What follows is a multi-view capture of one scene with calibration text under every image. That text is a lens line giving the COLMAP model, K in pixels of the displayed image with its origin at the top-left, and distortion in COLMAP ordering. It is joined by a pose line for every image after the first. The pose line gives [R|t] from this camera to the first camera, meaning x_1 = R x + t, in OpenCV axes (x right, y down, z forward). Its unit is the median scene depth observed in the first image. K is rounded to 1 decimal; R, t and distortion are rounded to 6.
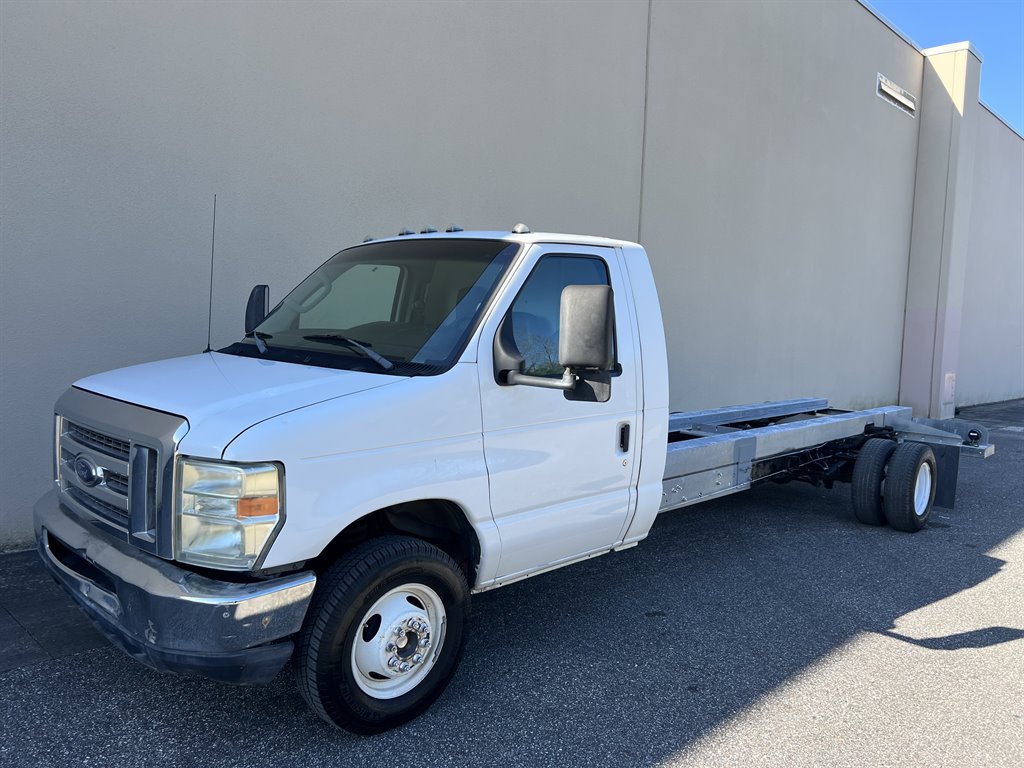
lens RADIAL K [[816.5, 0, 516.0], [0, 816.5, 387.6], [0, 0, 1]] dist [0.052511, -0.017368]
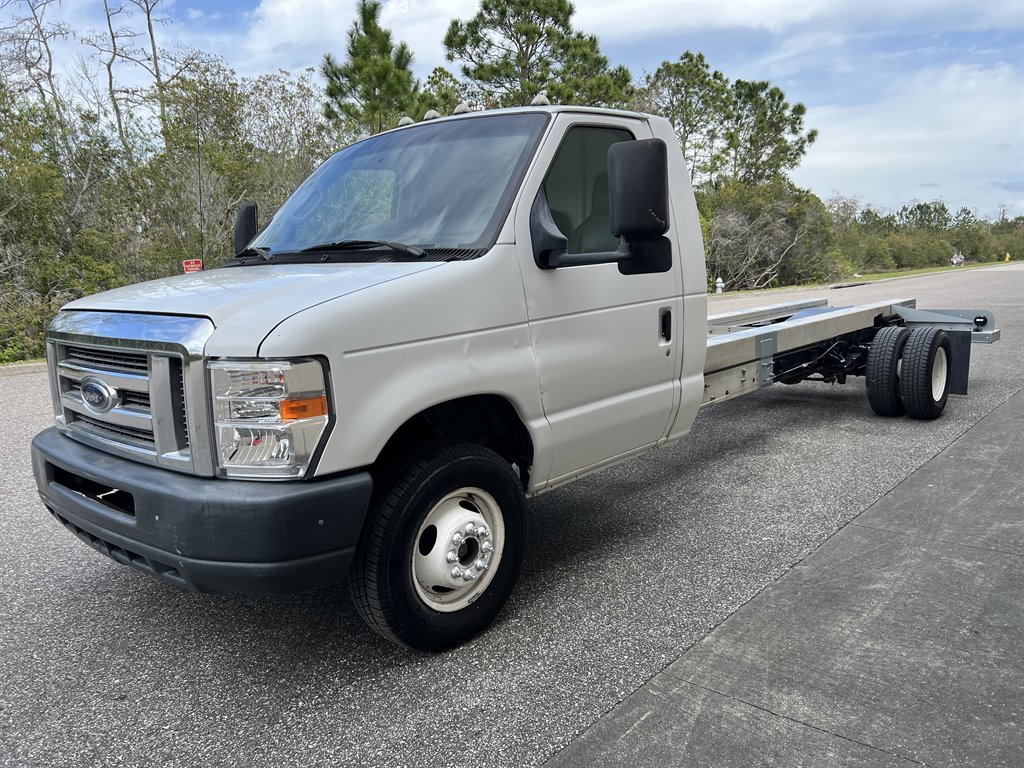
lens RADIAL K [[816.5, 0, 509.4], [0, 816.5, 392.0], [0, 0, 1]] dist [0.052511, -0.017368]
pose [[0.995757, -0.083352, 0.038999, -0.107666], [0.080658, 0.994543, 0.066176, 0.075125], [-0.044302, -0.062749, 0.997046, 0.089254]]
